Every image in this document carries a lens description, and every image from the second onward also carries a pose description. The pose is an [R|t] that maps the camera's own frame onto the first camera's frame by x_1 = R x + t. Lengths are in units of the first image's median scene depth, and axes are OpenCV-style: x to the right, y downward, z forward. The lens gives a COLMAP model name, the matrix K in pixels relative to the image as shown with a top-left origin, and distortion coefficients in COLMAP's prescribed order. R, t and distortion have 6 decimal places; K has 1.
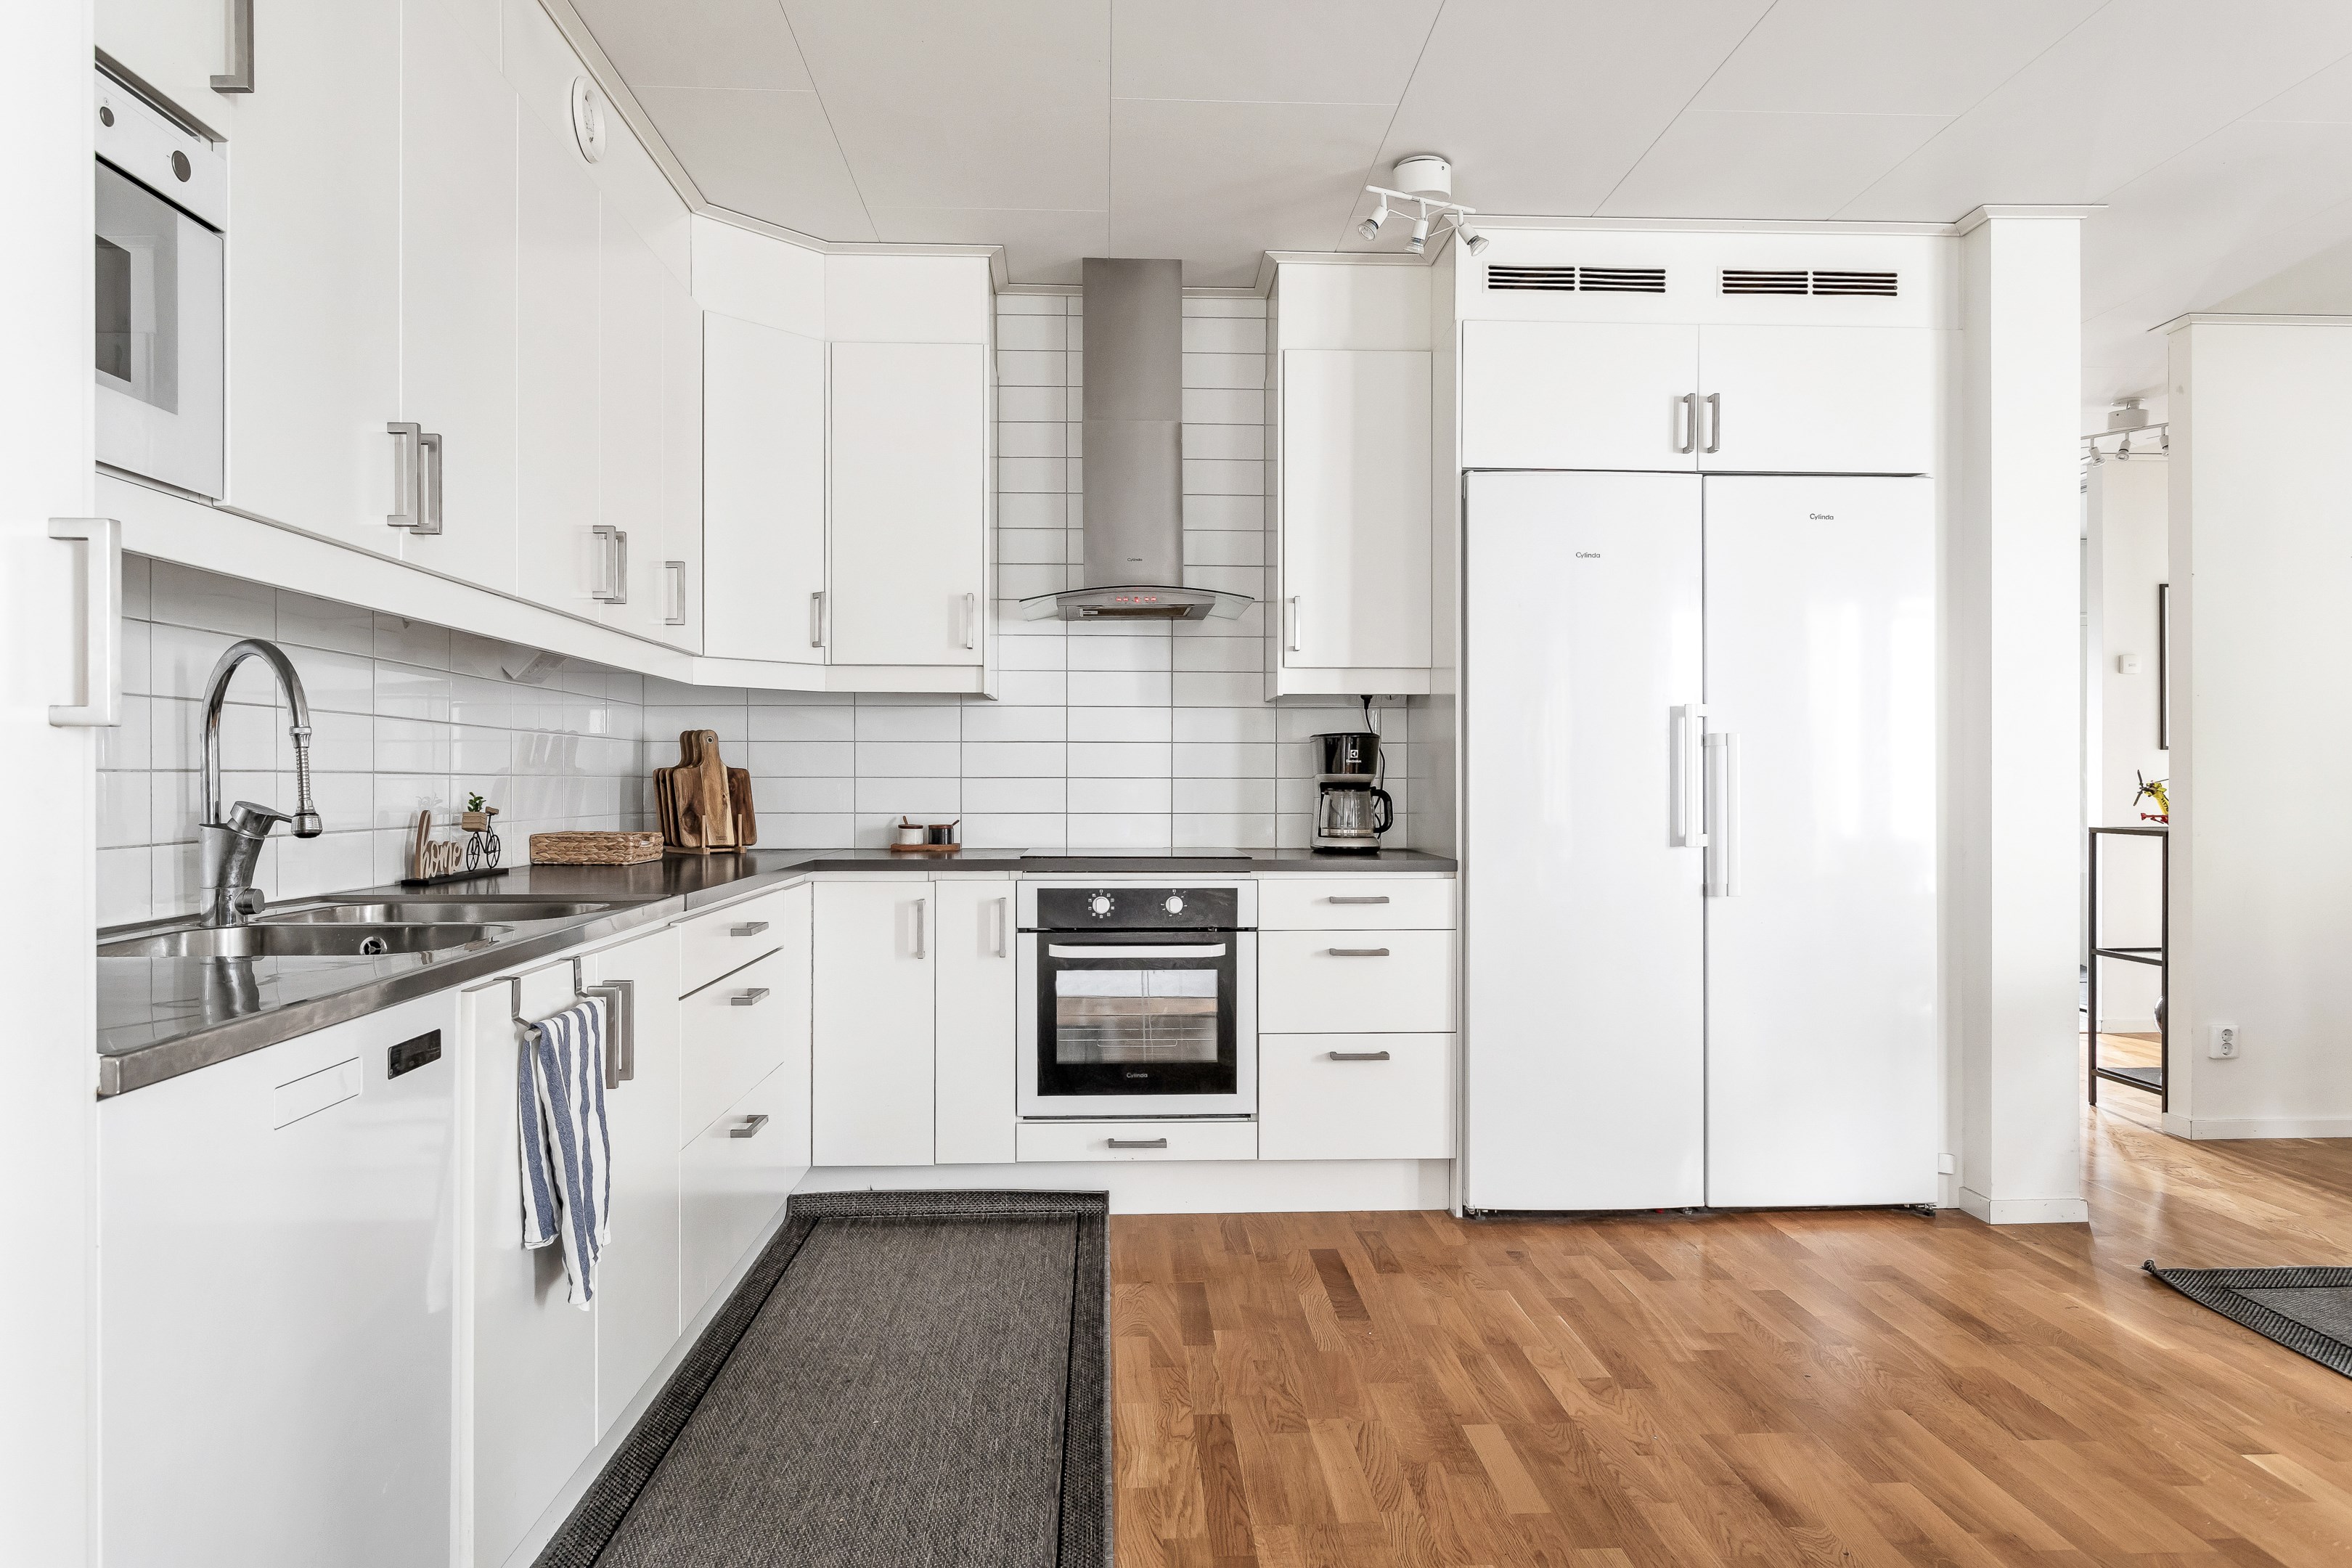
lens RADIAL K [[1421.6, 0, 1175.4], [0, 1421.6, 787.7], [0, 0, 1]] dist [-0.012379, 0.002668]
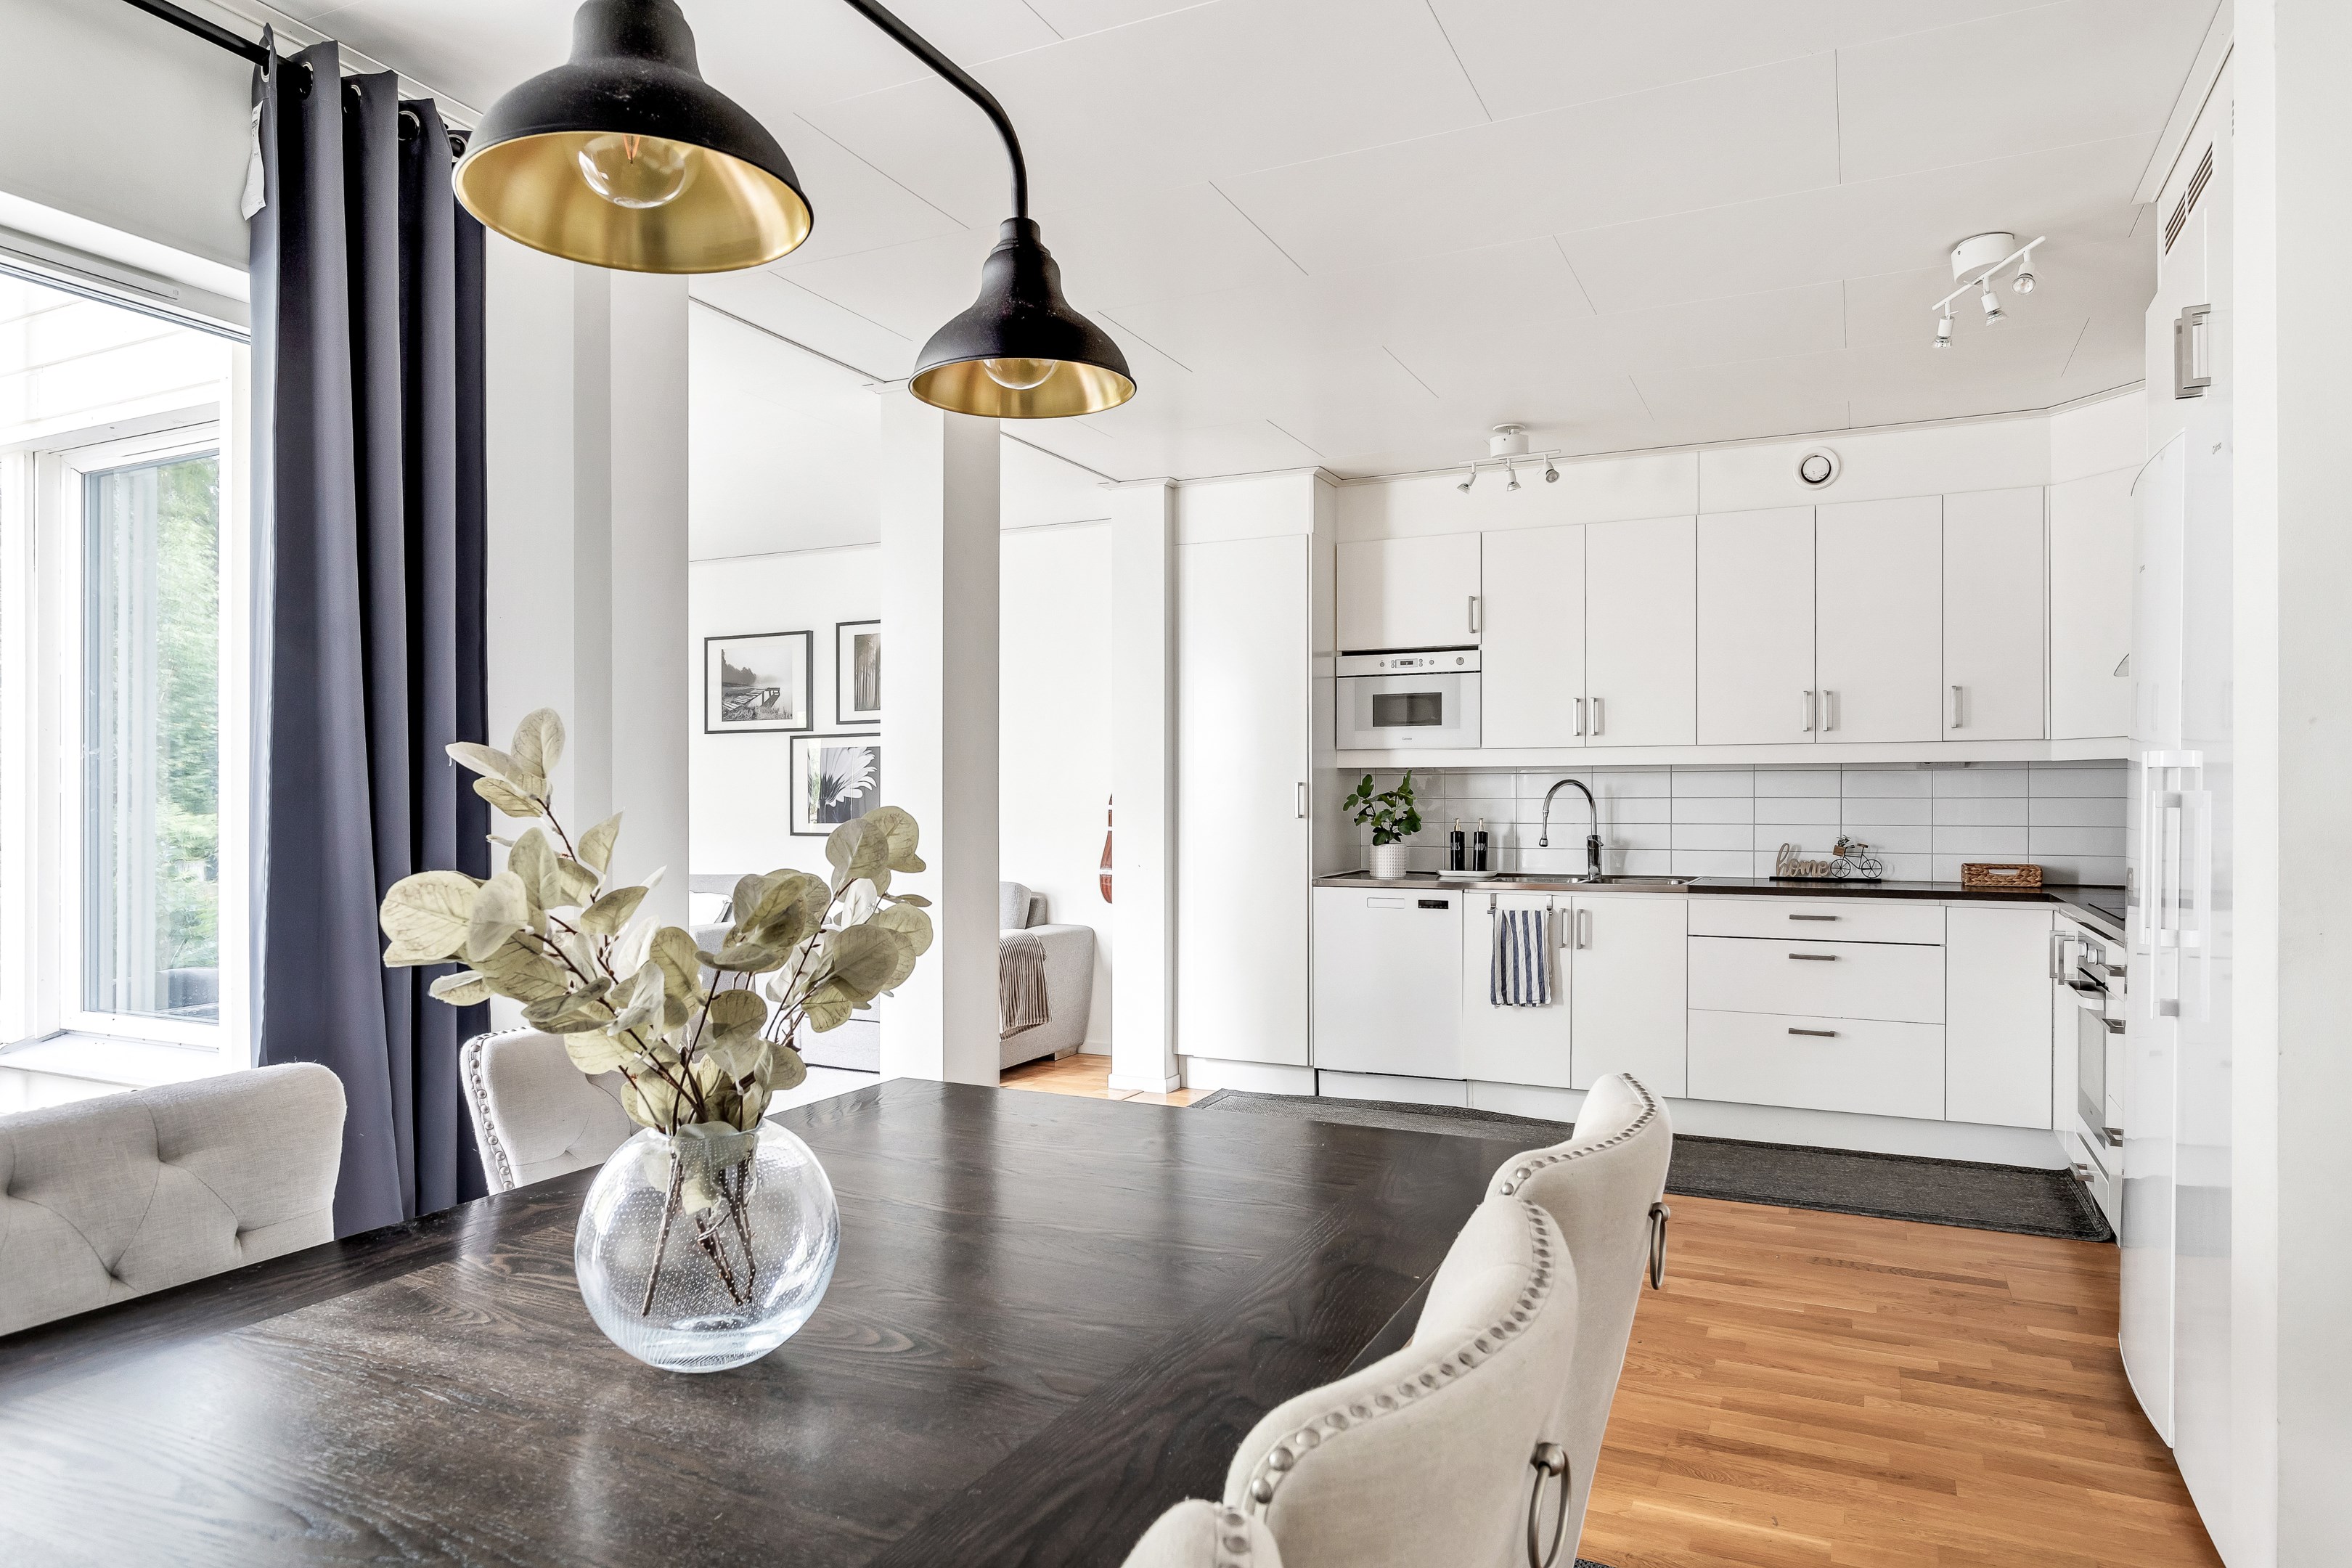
lens RADIAL K [[1421.6, 0, 1175.4], [0, 1421.6, 787.7], [0, 0, 1]] dist [-0.012379, 0.002668]
pose [[-0.480258, -0.012583, -0.877037, 1.332920], [-0.000078, 0.999898, -0.014303, -0.028793], [0.877127, -0.006800, -0.480210, 0.970873]]
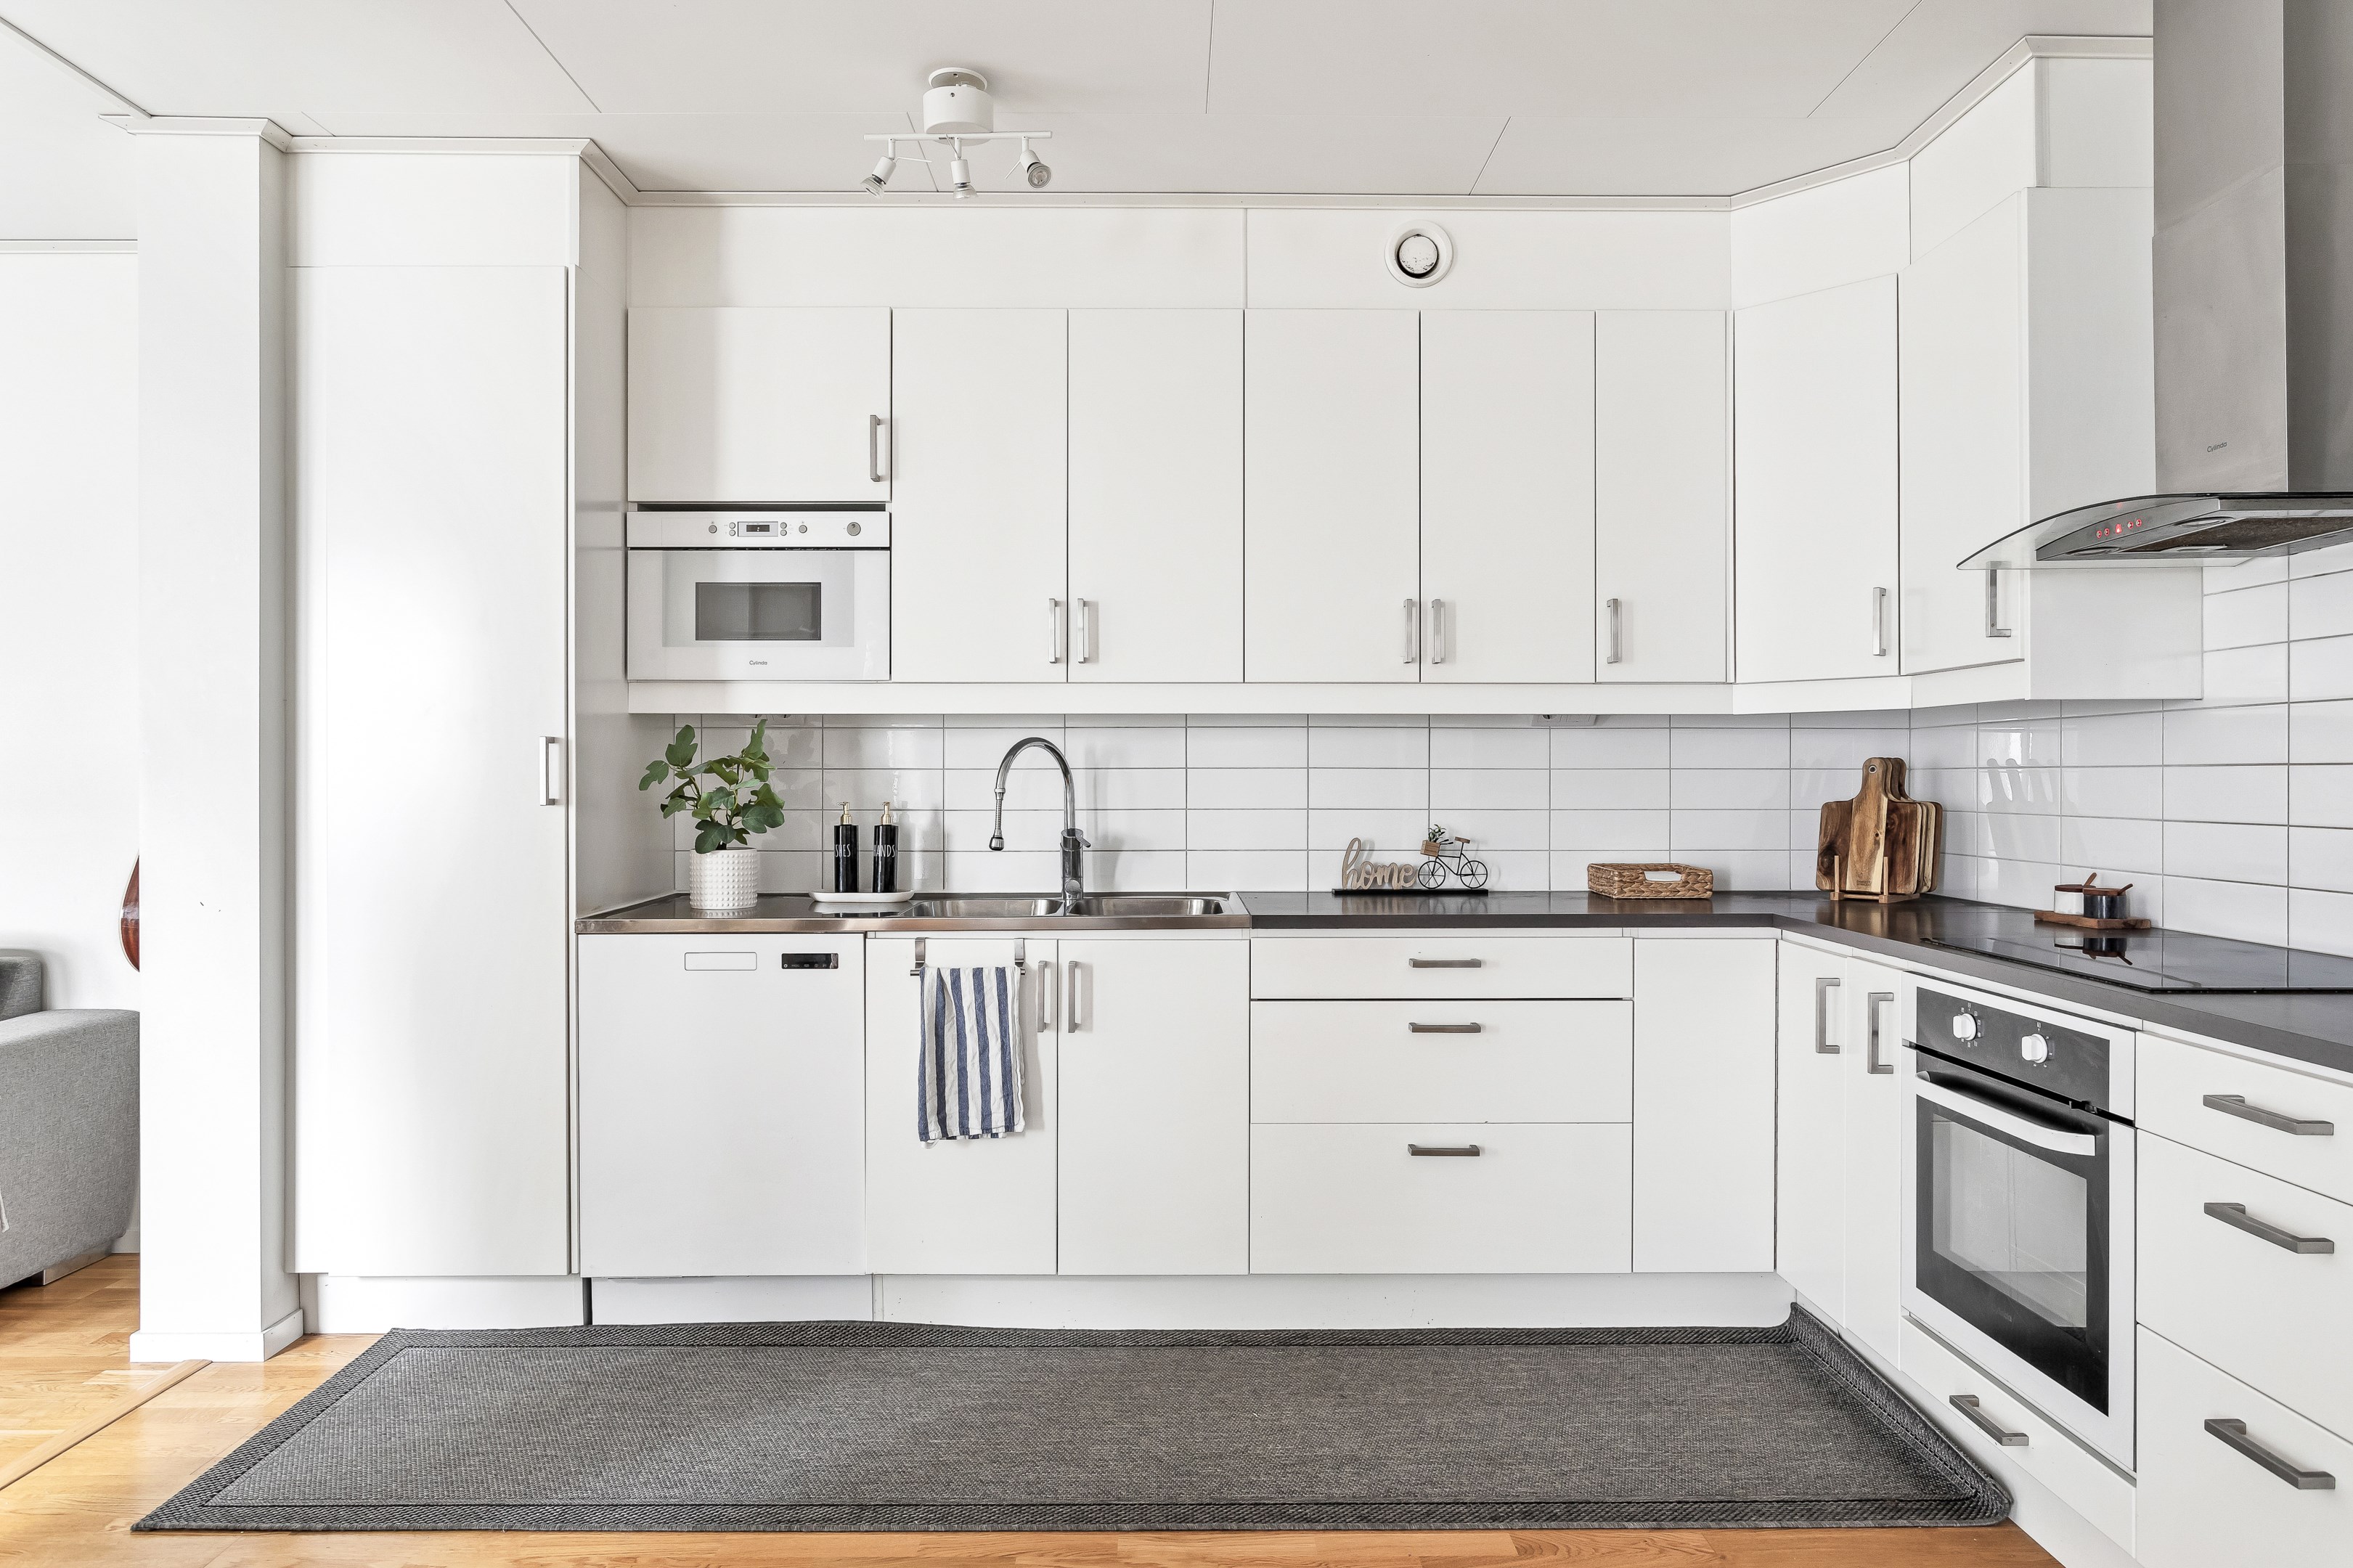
lens RADIAL K [[1422.1, 0, 1175.9], [0, 1422.1, 787.7], [0, 0, 1]] dist [-0.012379, 0.002668]
pose [[-0.040012, 0.004798, -0.999188, 0.641407], [0.001995, 0.999987, 0.004722, -0.031393], [0.999197, -0.001805, -0.040021, 0.711888]]
